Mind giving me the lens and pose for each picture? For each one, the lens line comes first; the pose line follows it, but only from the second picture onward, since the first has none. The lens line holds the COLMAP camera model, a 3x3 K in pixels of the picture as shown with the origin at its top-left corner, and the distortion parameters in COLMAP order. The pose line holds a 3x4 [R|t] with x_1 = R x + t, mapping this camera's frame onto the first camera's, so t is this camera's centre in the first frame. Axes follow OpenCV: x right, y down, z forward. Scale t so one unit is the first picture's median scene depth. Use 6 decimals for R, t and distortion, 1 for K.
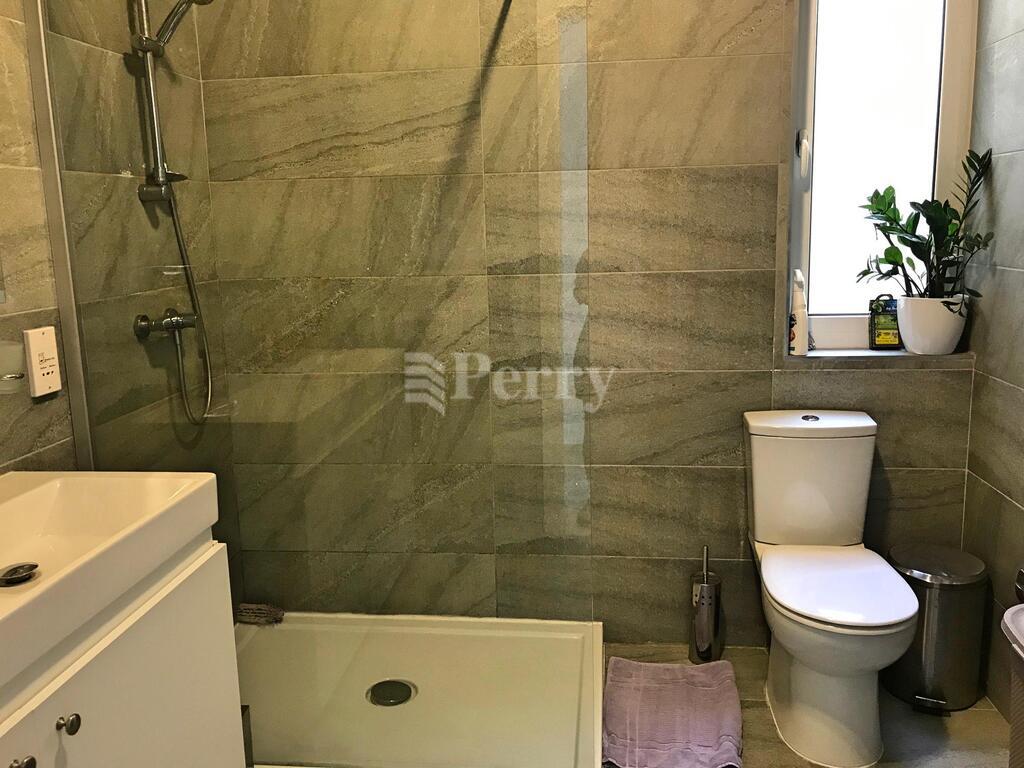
lens RADIAL K [[851.7, 0, 509.8], [0, 851.7, 378.4], [0, 0, 1]] dist [0.026316, -0.050323]
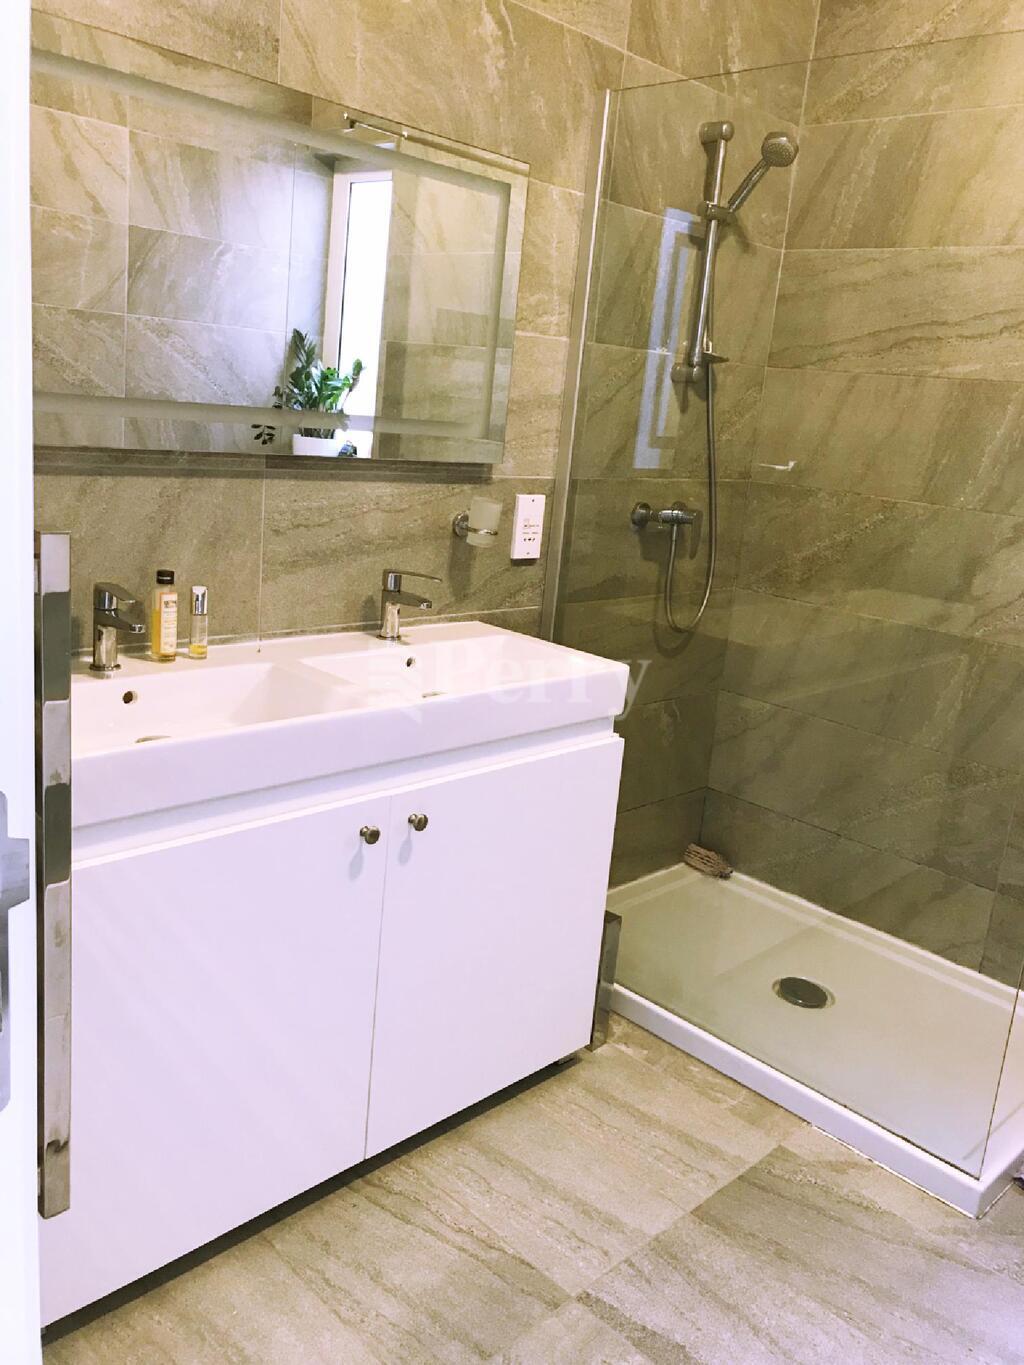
lens RADIAL K [[1135.3, 0, 510.2], [0, 1135.3, 687.2], [0, 0, 1]] dist [0.026316, -0.050323]
pose [[0.778891, 0.250070, -0.575147, 0.210382], [-0.222891, 0.967572, 0.118844, 0.007106], [0.586215, 0.035628, 0.809372, -0.091655]]
